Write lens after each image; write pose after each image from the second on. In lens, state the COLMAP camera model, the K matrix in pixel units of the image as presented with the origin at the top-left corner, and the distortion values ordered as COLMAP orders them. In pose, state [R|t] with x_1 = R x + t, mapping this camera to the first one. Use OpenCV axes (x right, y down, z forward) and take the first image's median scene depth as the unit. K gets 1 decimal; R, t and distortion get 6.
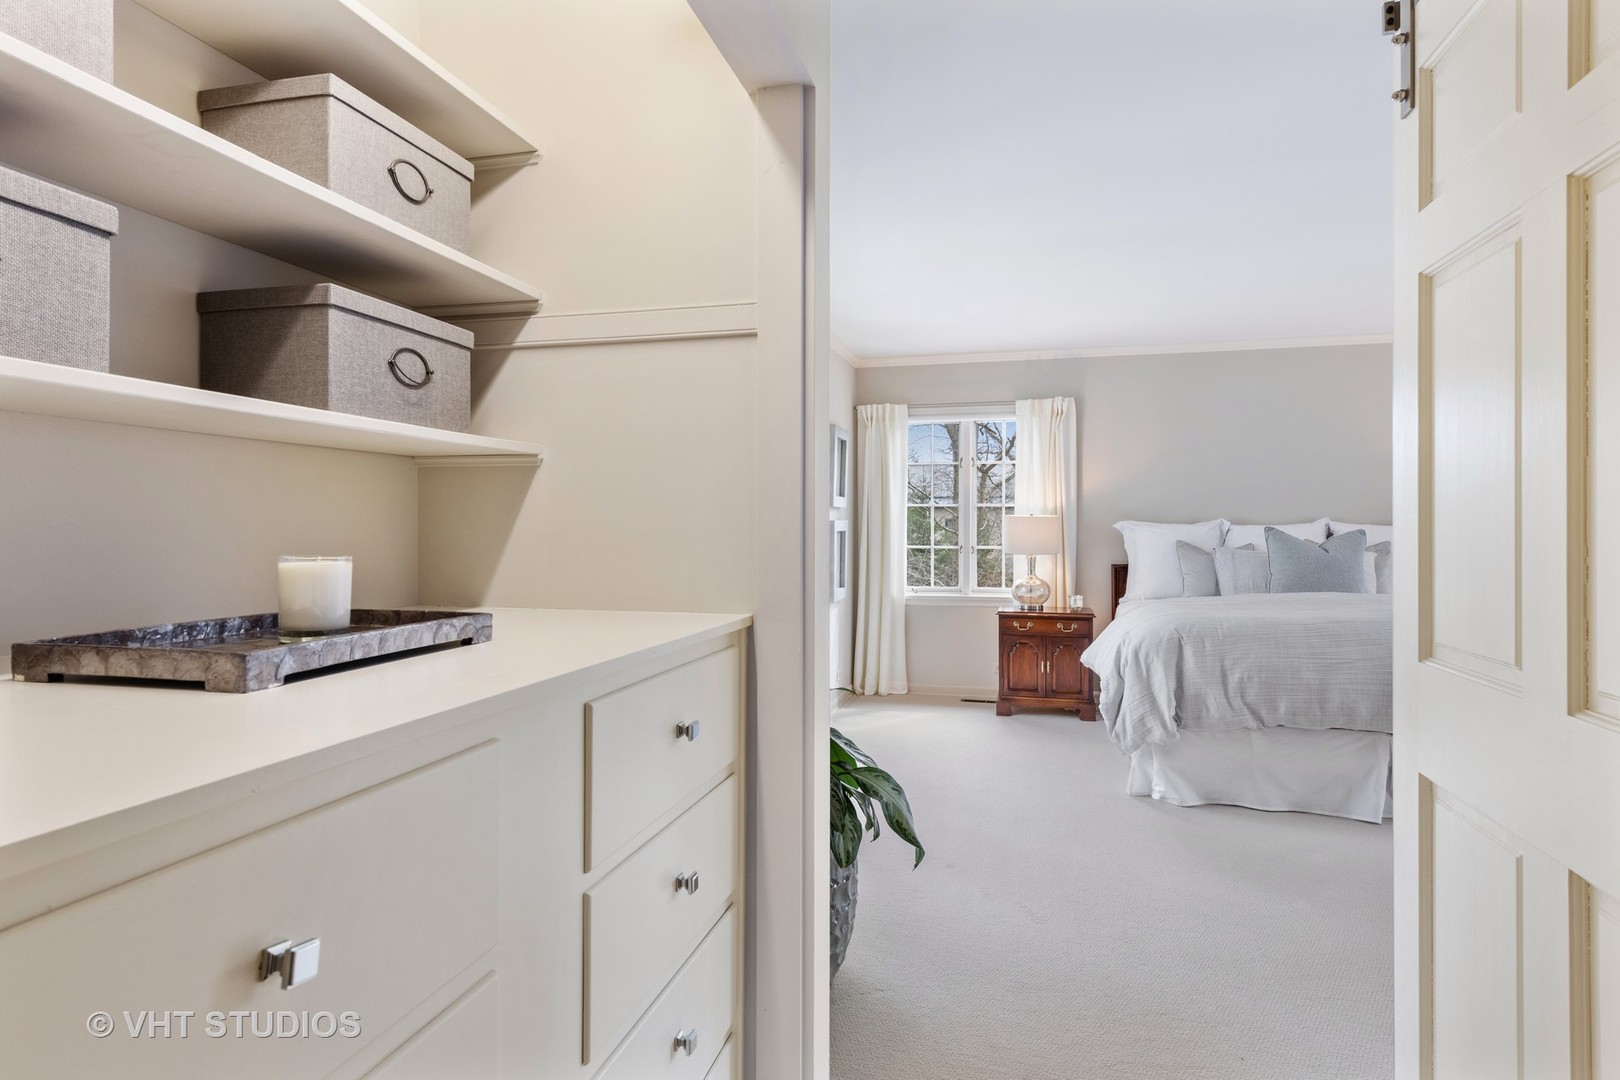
lens RADIAL K [[917.5, 0, 806.5], [0, 917.5, 529.0], [0, 0, 1]] dist [0.008047, 0.000191]
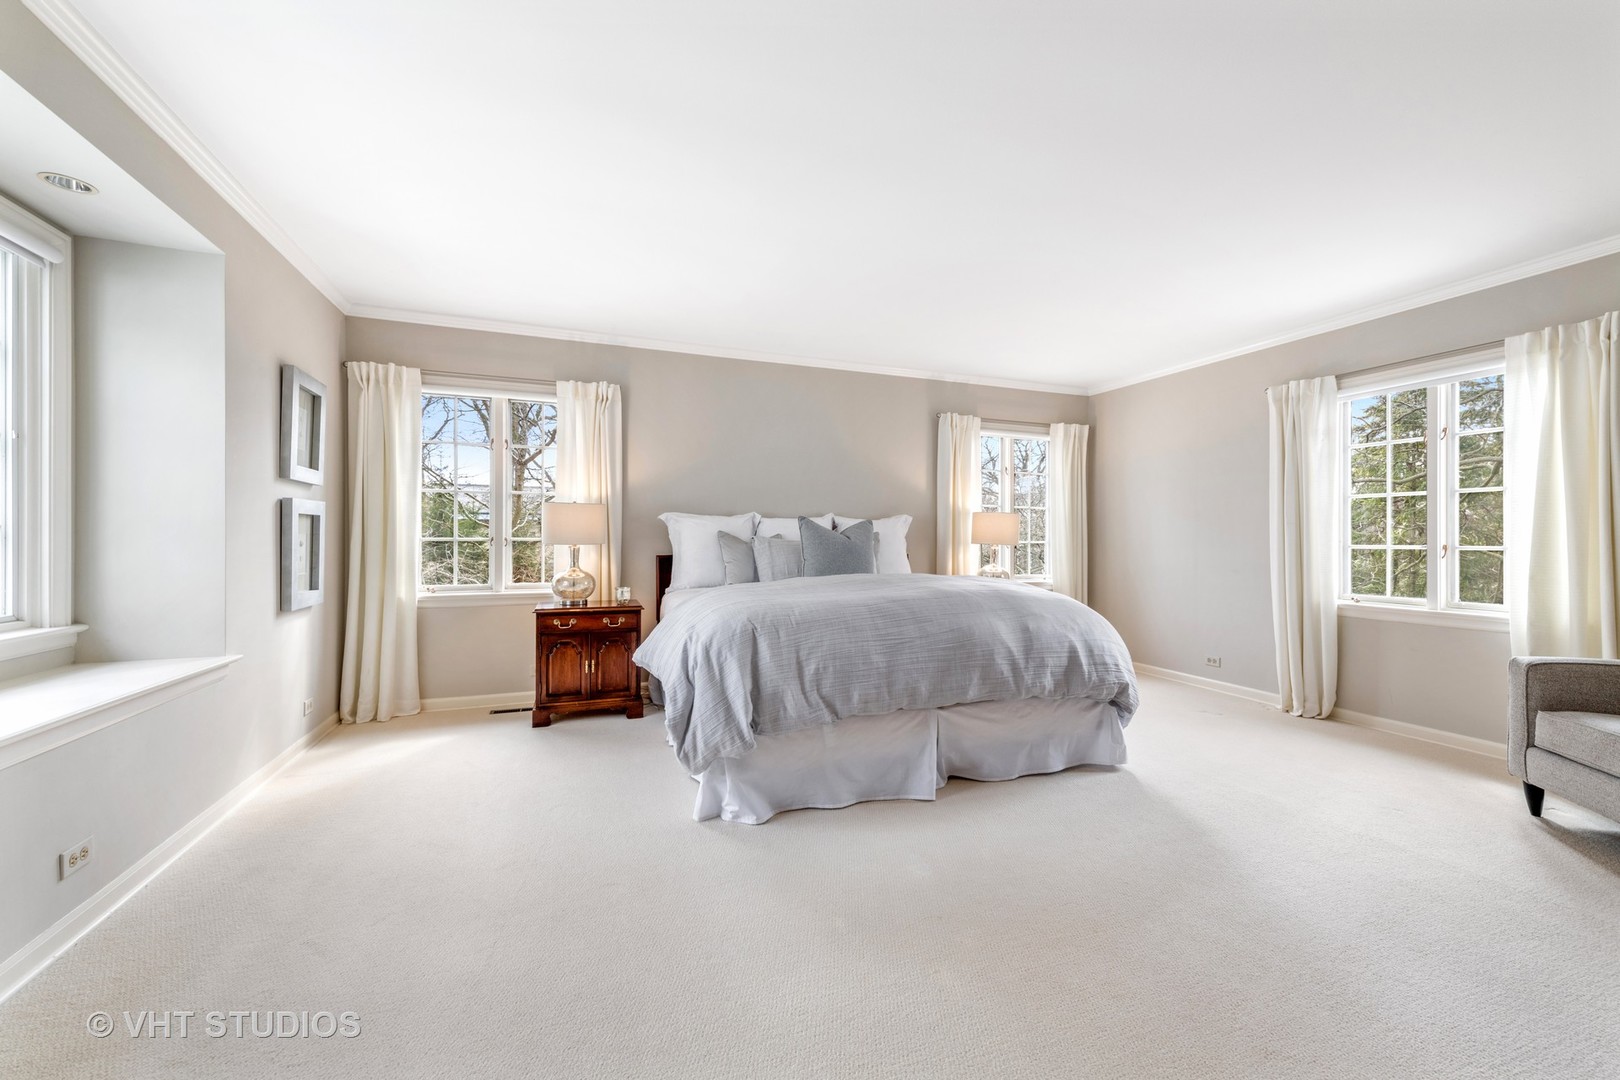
lens RADIAL K [[628.3, 0, 810.6], [0, 628.3, 539.1], [0, 0, 1]] dist [0.014428, 0.000066]
pose [[0.822829, 0.003498, 0.568278, 0.081321], [0.001865, 0.999959, -0.008857, 0.028157], [-0.568285, 0.008348, 0.822789, 0.347222]]
